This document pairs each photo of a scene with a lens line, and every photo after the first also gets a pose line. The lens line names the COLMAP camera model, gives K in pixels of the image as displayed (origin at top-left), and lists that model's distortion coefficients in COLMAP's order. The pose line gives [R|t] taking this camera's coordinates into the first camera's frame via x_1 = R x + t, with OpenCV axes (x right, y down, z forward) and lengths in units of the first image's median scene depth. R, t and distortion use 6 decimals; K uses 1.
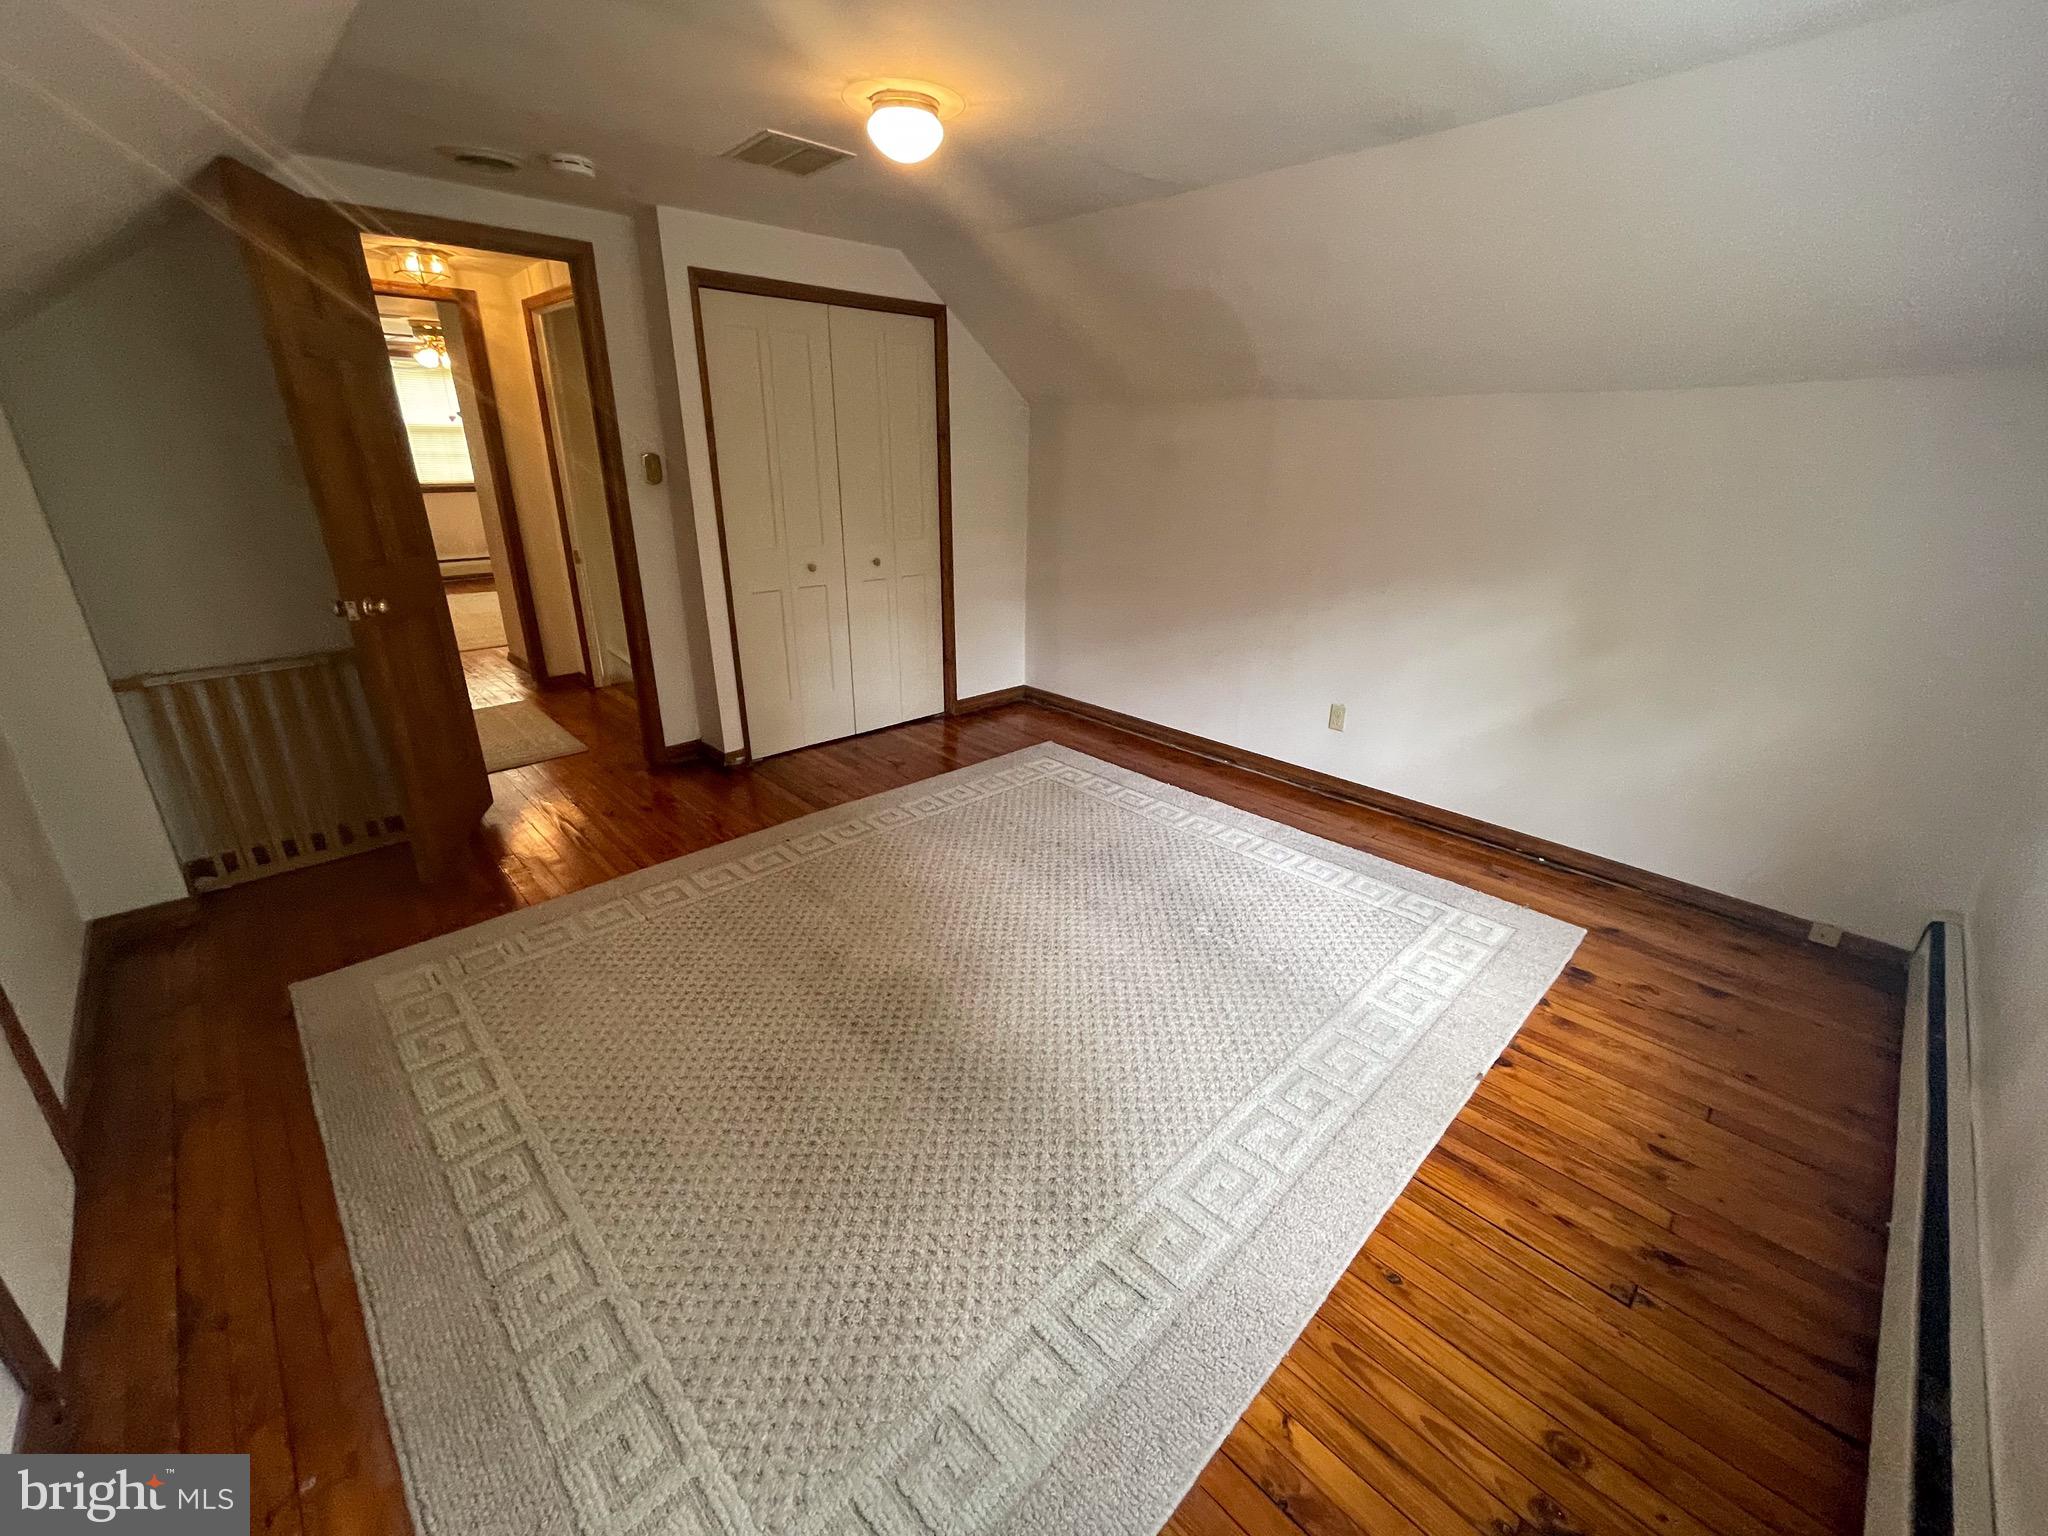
lens RADIAL K [[825.6, 0, 1021.0], [0, 825.6, 764.3], [0, 0, 1]] dist [0.003254, -0.002048]
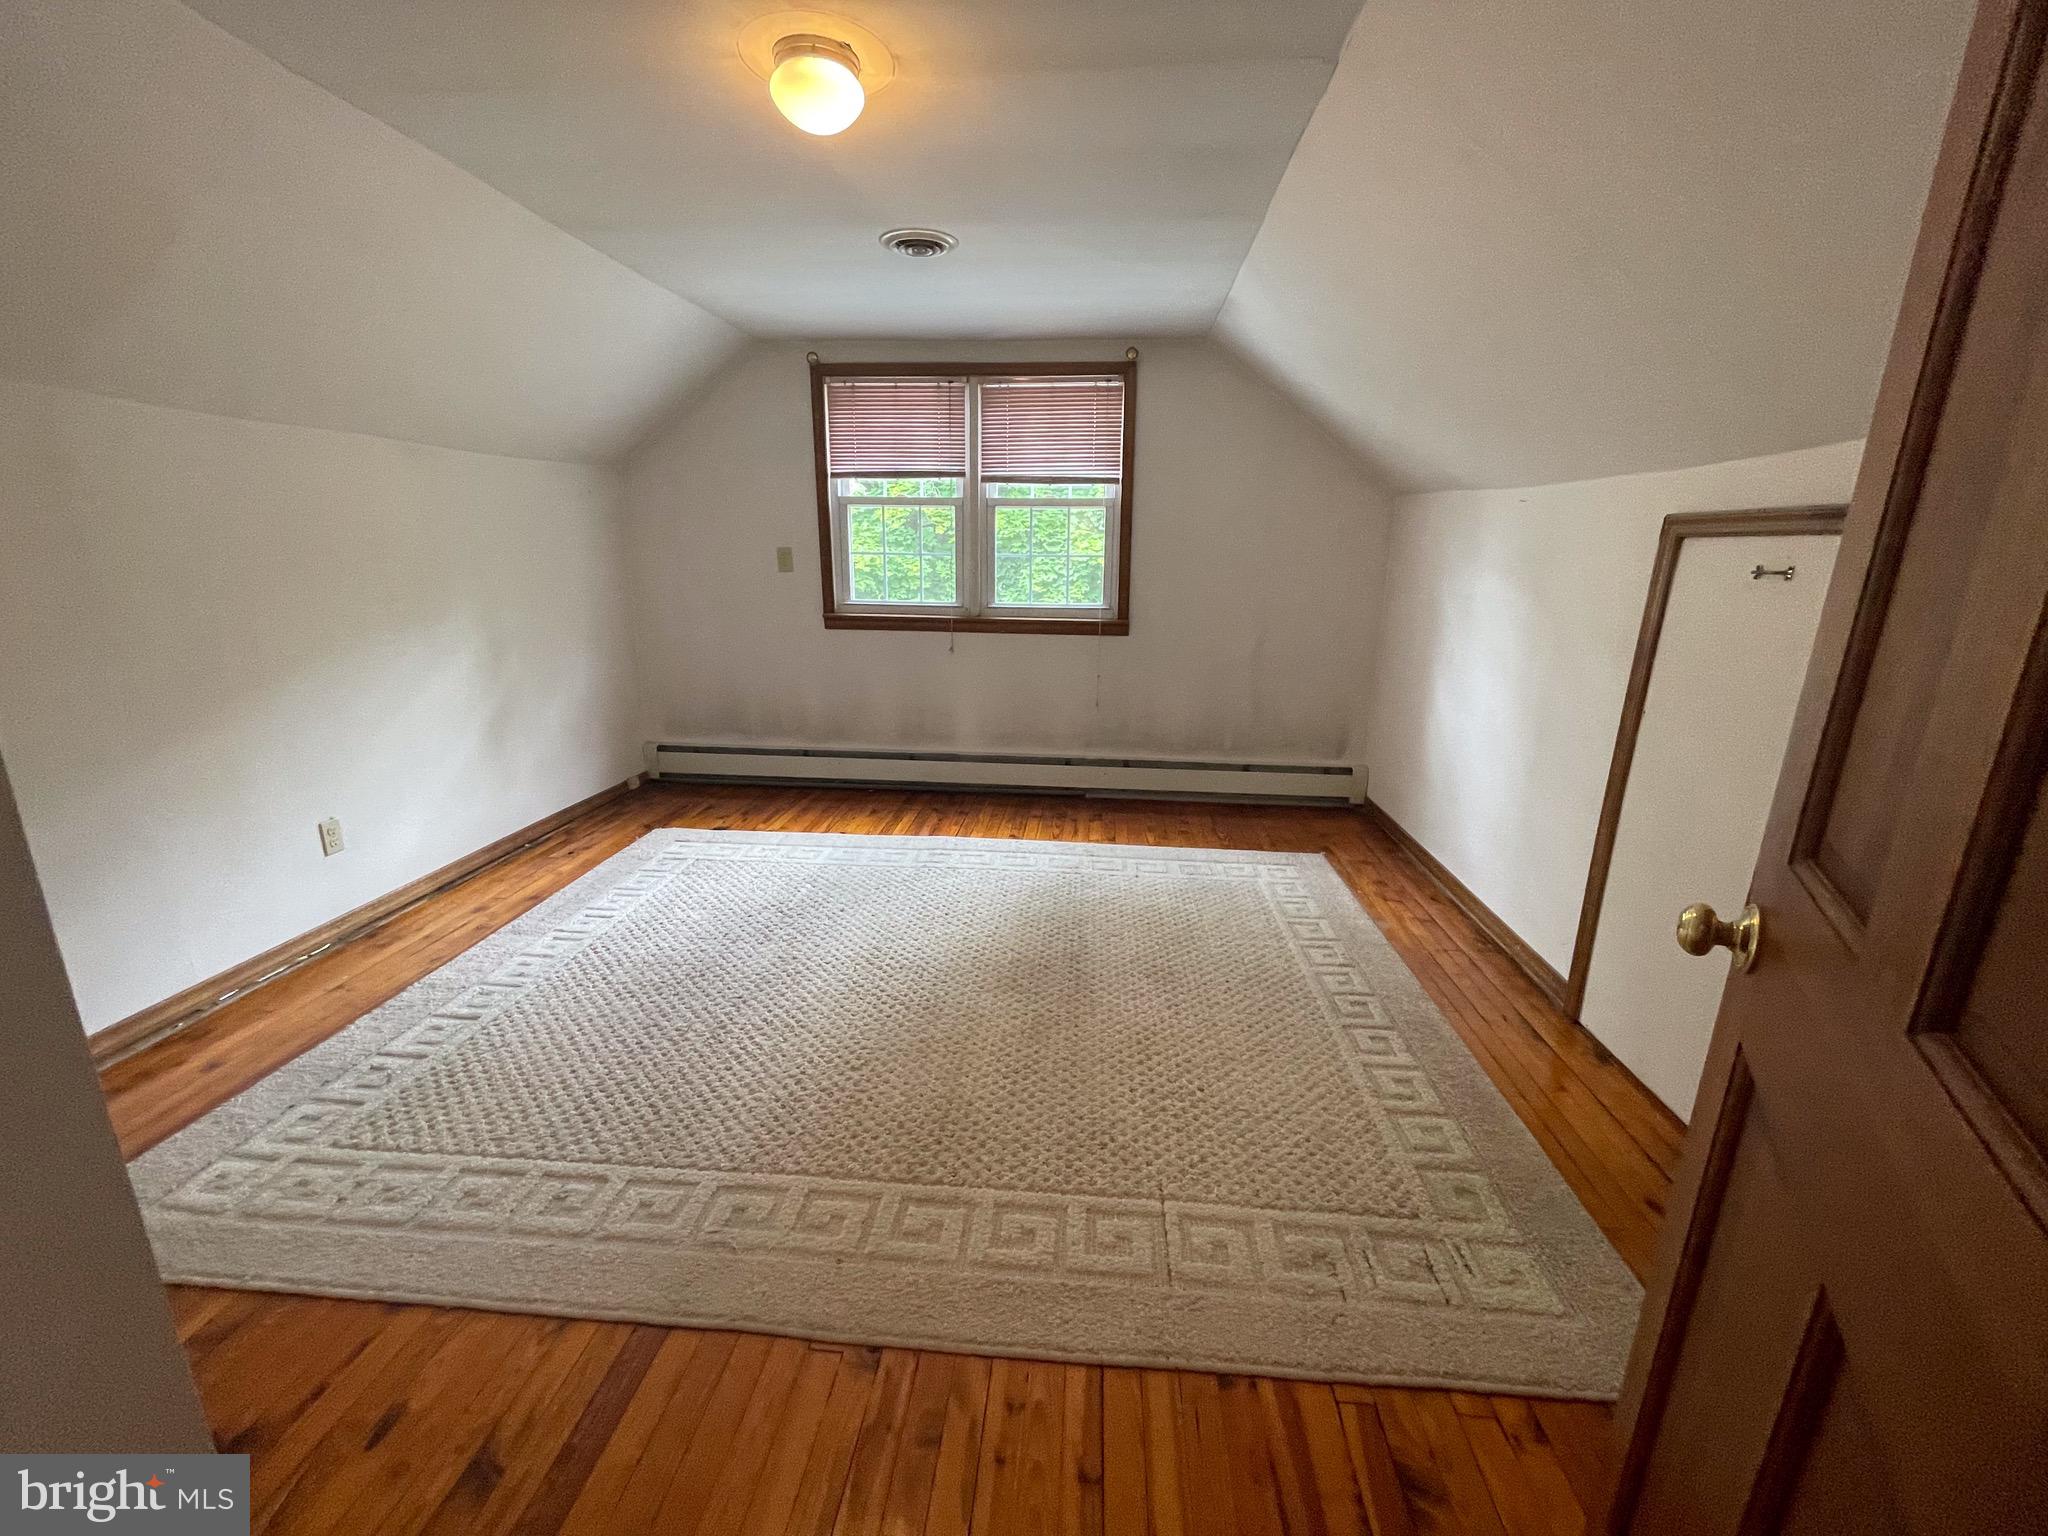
lens RADIAL K [[825.6, 0, 1024.1], [0, 825.6, 767.5], [0, 0, 1]] dist [0.003254, -0.002048]
pose [[-0.655503, -0.216457, 0.723507, -0.852718], [0.254263, 0.838852, 0.481329, -0.473068], [-0.711103, 0.499474, -0.494833, 1.355741]]
